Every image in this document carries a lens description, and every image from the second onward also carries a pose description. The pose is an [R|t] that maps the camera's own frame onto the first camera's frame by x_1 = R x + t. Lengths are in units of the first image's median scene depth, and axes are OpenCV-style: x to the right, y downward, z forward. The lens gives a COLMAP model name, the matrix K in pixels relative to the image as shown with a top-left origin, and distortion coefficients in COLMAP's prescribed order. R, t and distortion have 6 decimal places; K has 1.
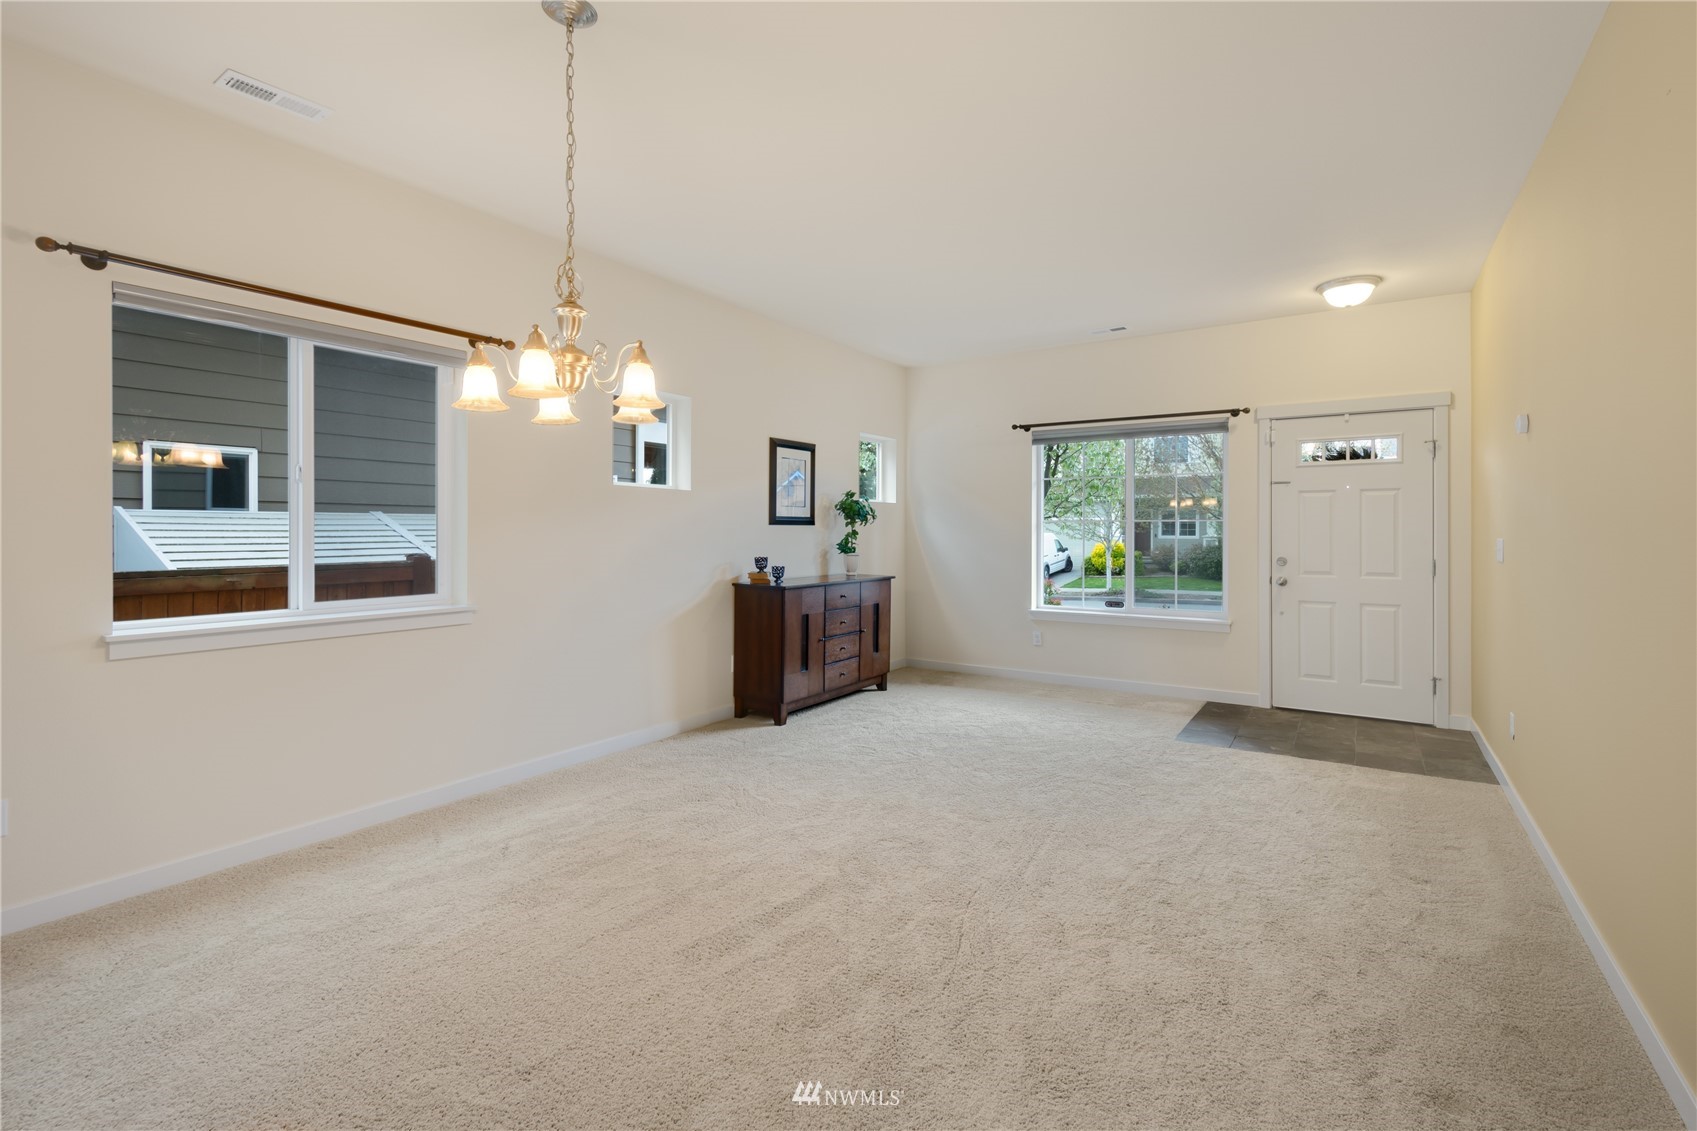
lens RADIAL K [[755.2, 0, 863.6], [0, 755.2, 532.5], [0, 0, 1]] dist [-0.000074, -0.000353]
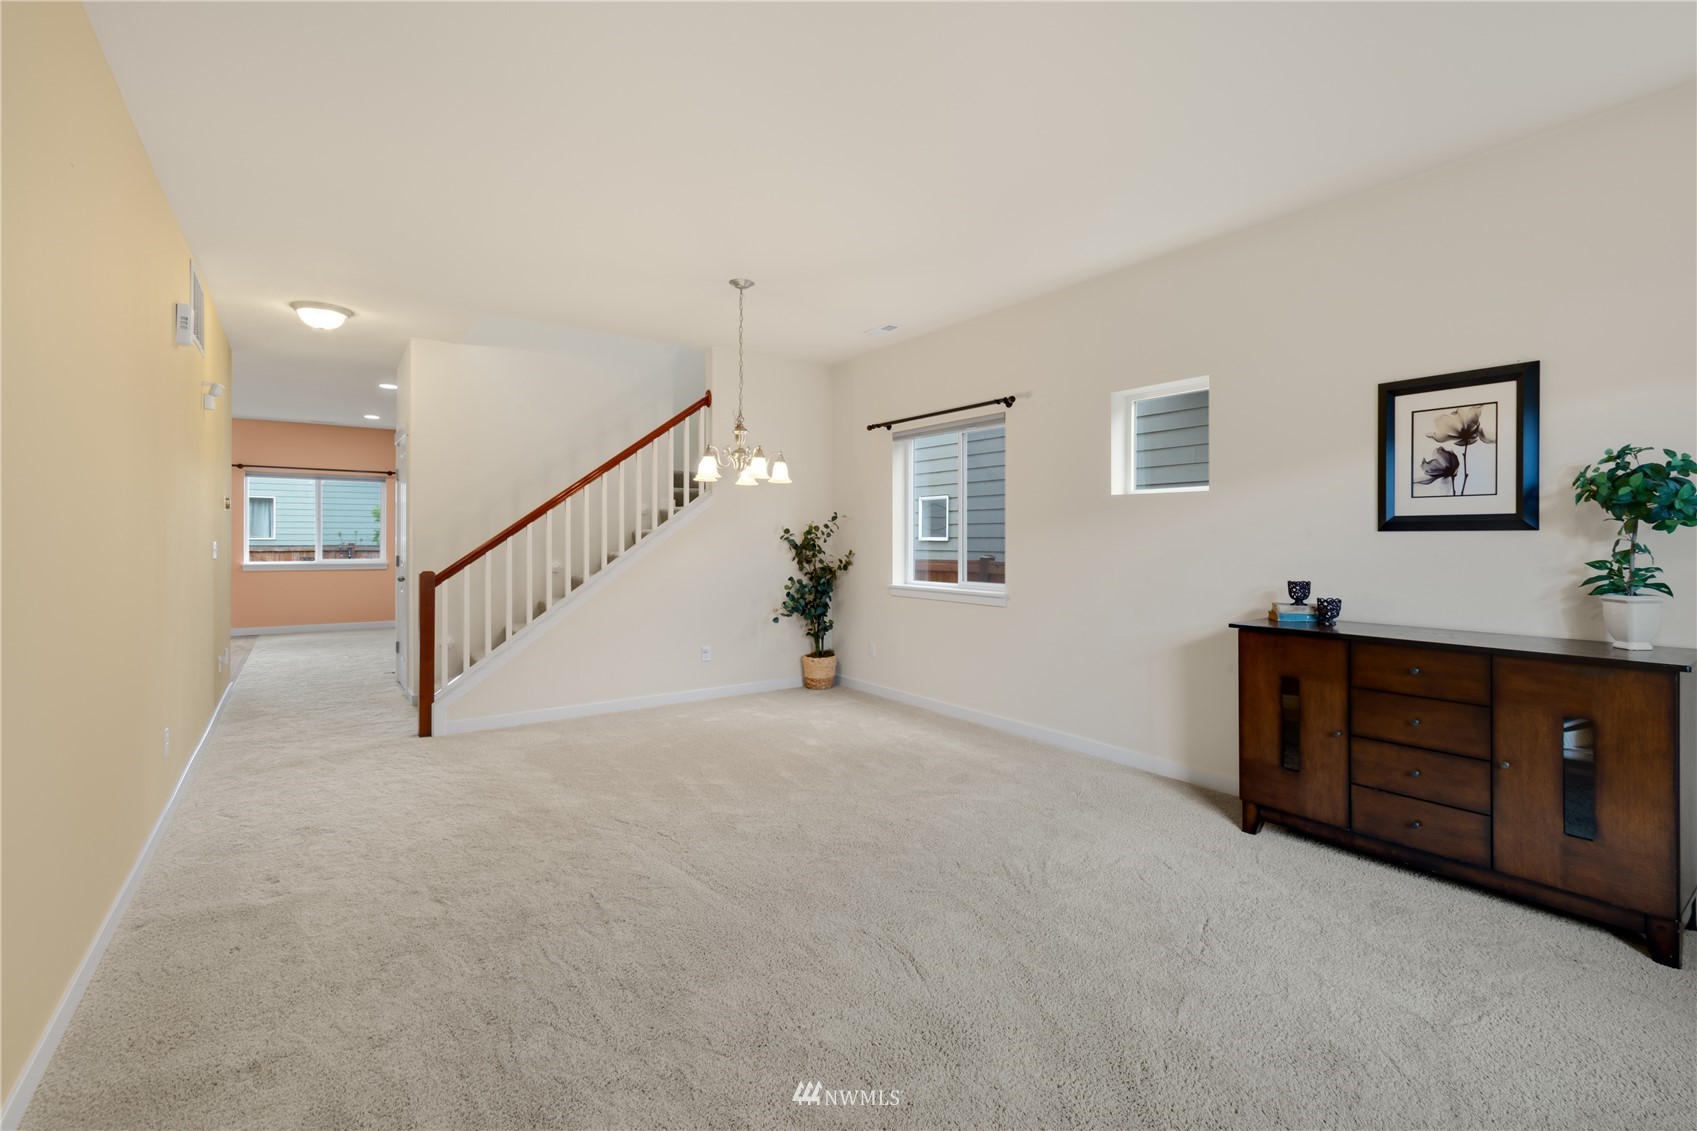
lens RADIAL K [[755.2, 0, 863.6], [0, 755.2, 532.5], [0, 0, 1]] dist [-0.000074, -0.000353]
pose [[-0.355760, -0.004173, -0.934568, 0.591430], [0.000231, 0.999990, -0.004553, -0.006658], [0.934577, -0.001836, -0.355756, 0.854858]]
